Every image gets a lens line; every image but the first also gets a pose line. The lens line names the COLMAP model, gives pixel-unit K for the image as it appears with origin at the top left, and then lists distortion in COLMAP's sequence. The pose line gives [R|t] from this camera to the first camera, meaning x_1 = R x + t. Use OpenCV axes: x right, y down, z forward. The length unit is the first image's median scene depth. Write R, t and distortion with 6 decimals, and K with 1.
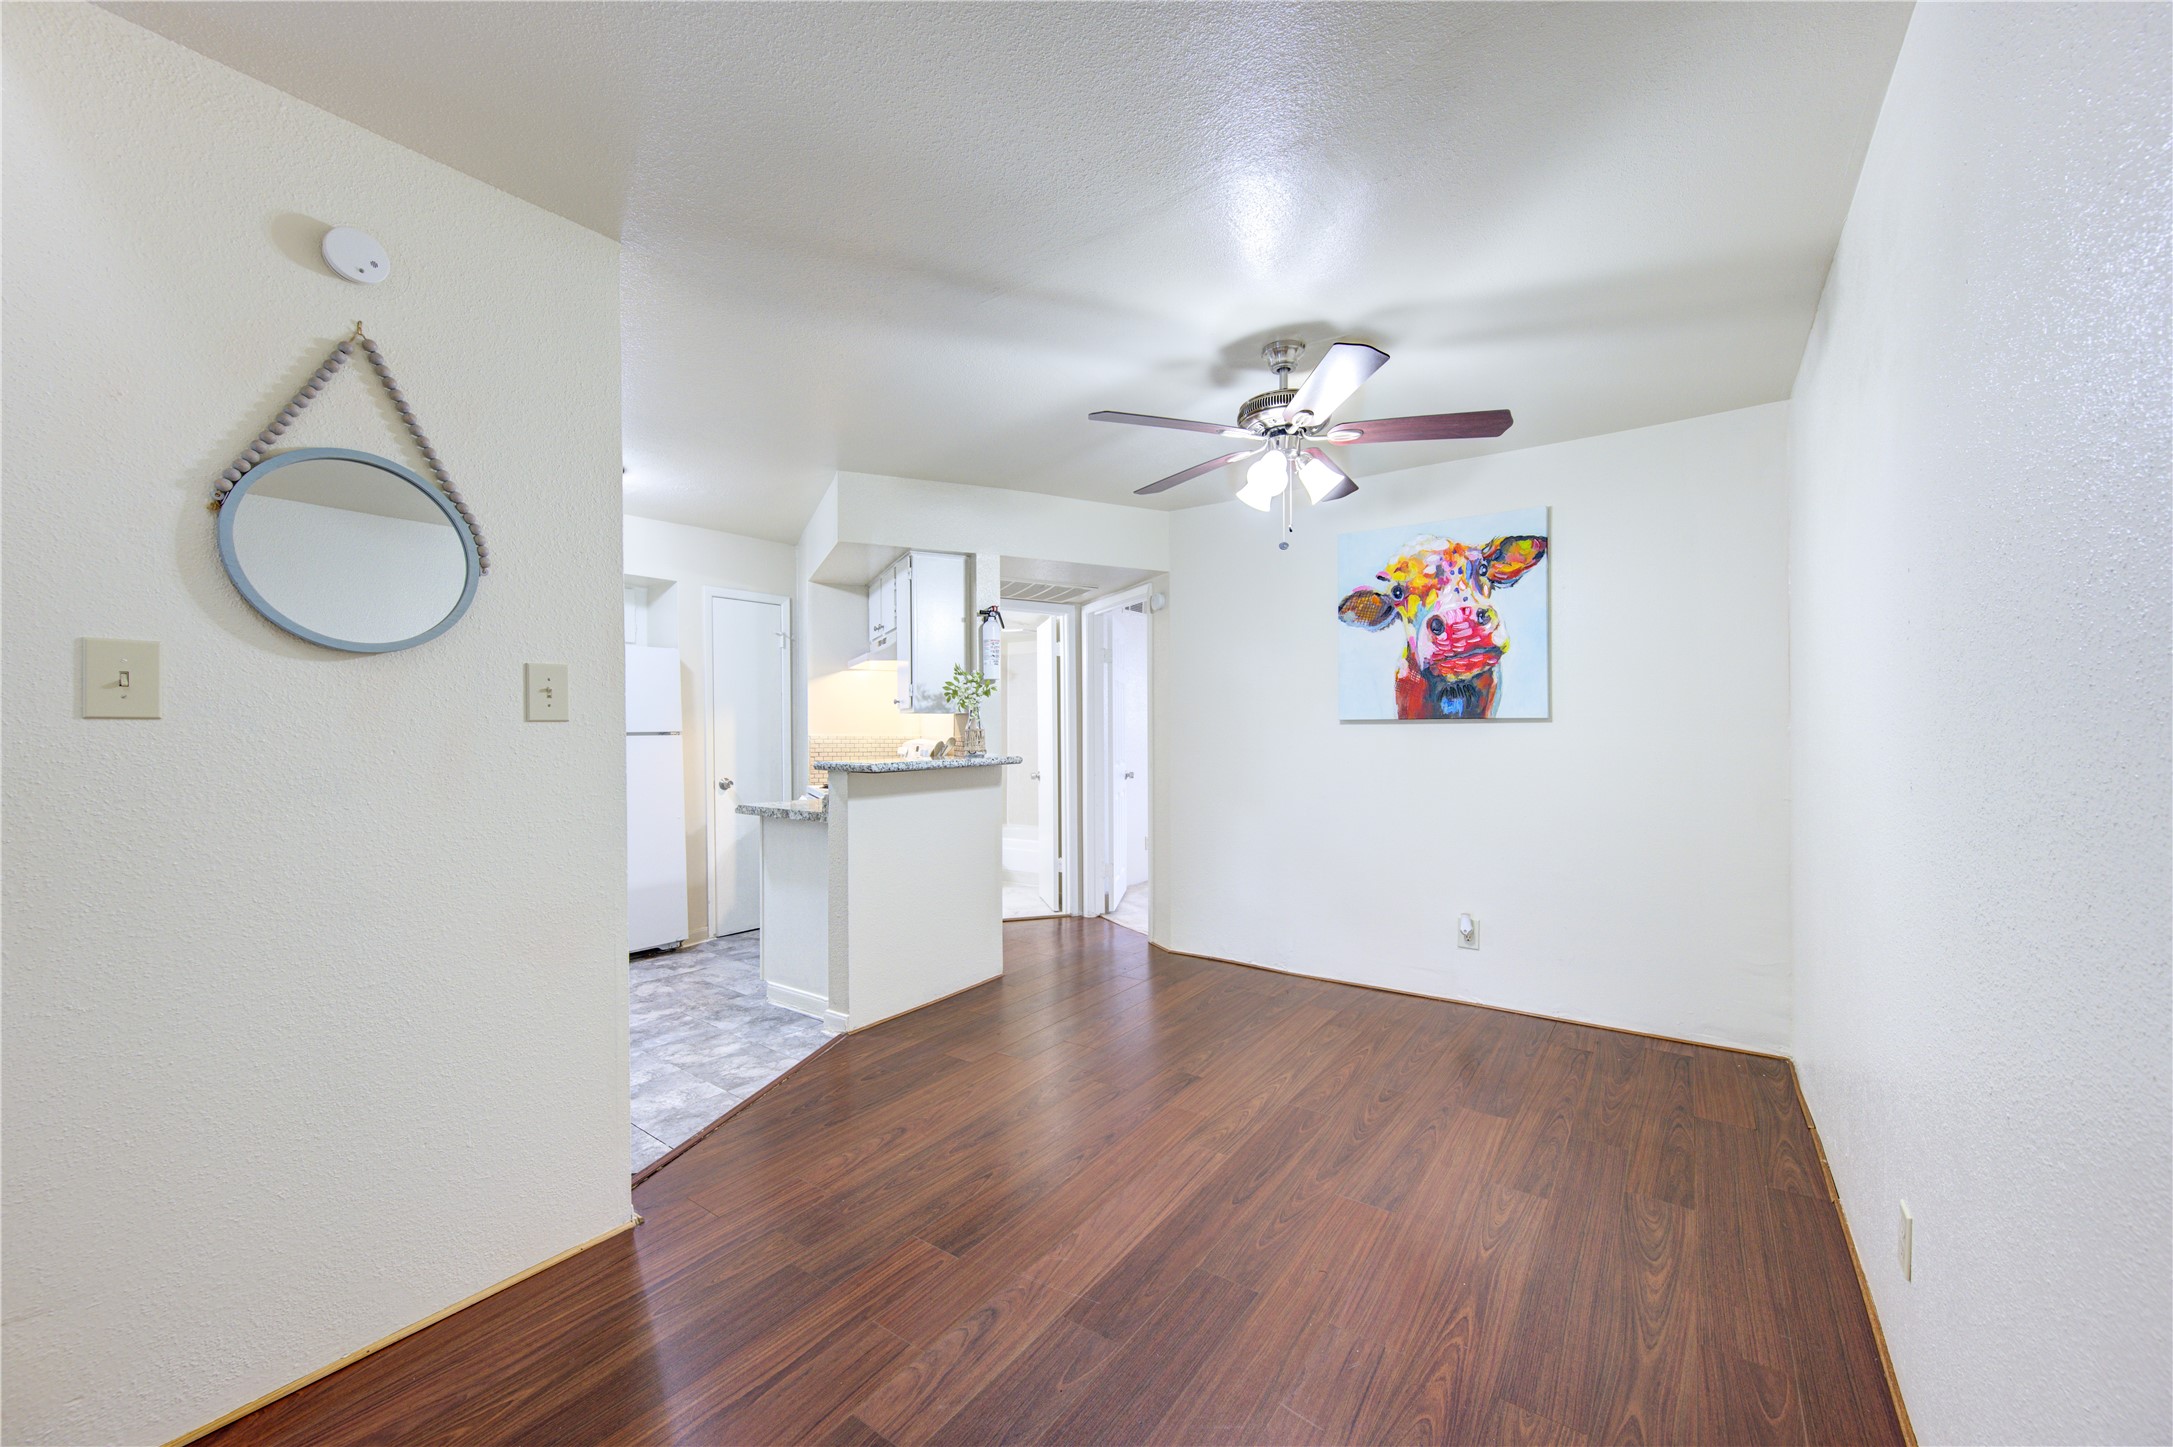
lens RADIAL K [[842.2, 0, 1088.2], [0, 842.2, 733.3], [0, 0, 1]] dist [0.000299, -0.000107]
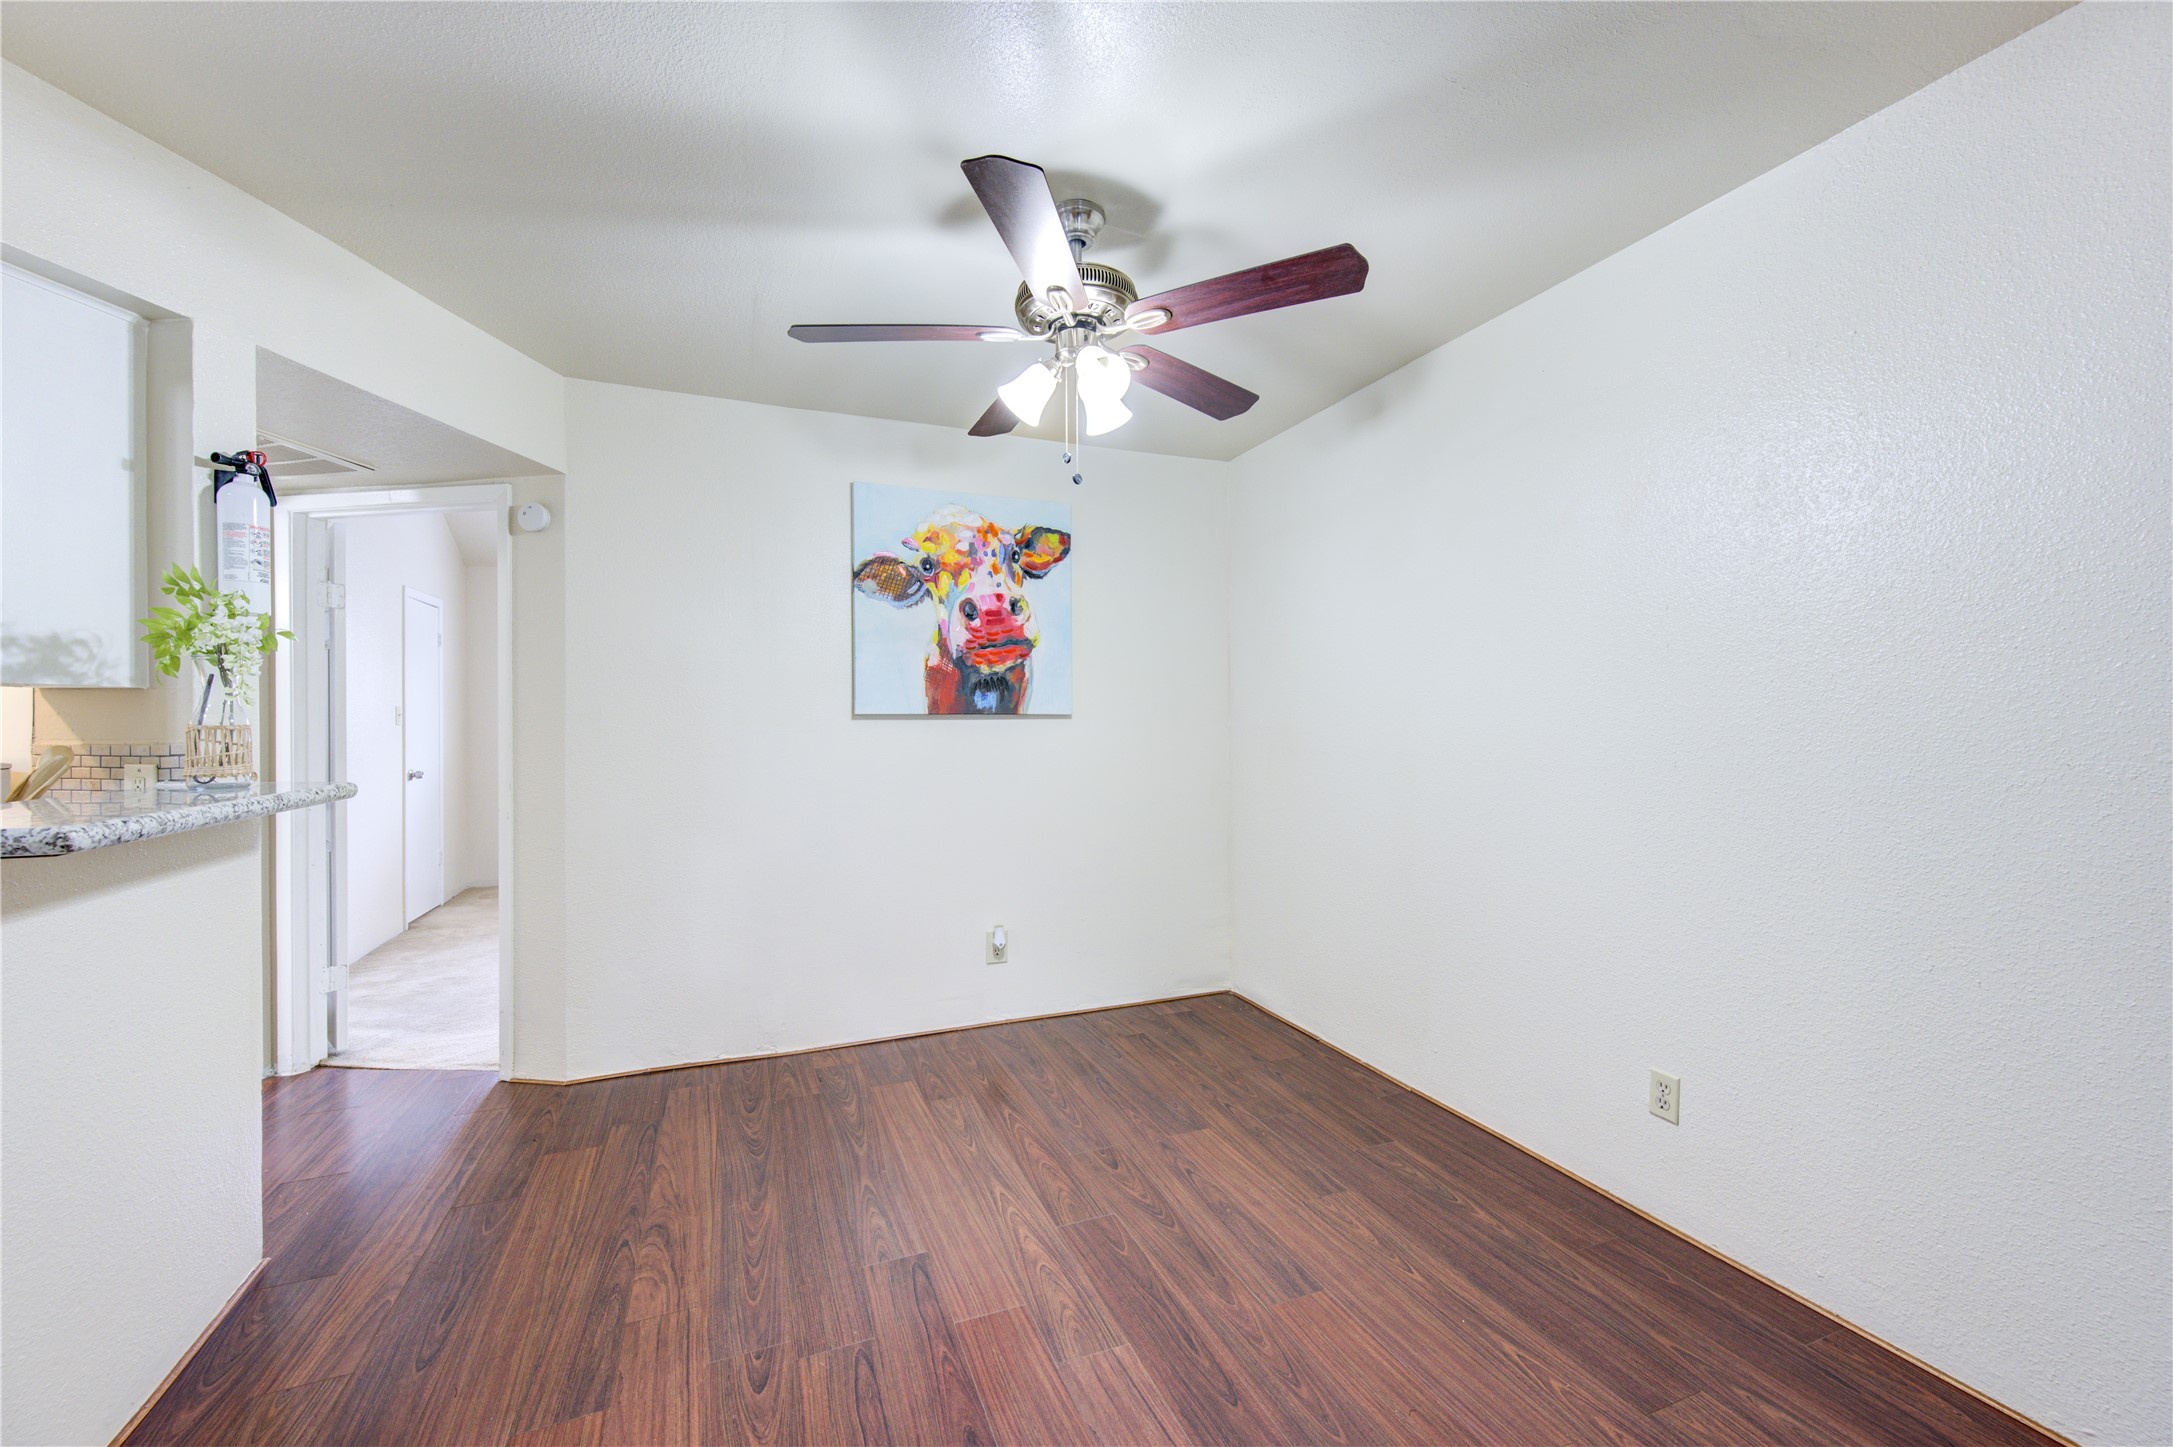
lens RADIAL K [[846.5, 0, 1080.8], [0, 846.5, 723.7], [0, 0, 1]] dist [0.001286, -0.000433]
pose [[0.535707, 0.003322, 0.844397, -0.303444], [0.004672, 0.999965, -0.006898, -0.000442], [-0.844391, 0.007640, 0.535673, 0.452458]]
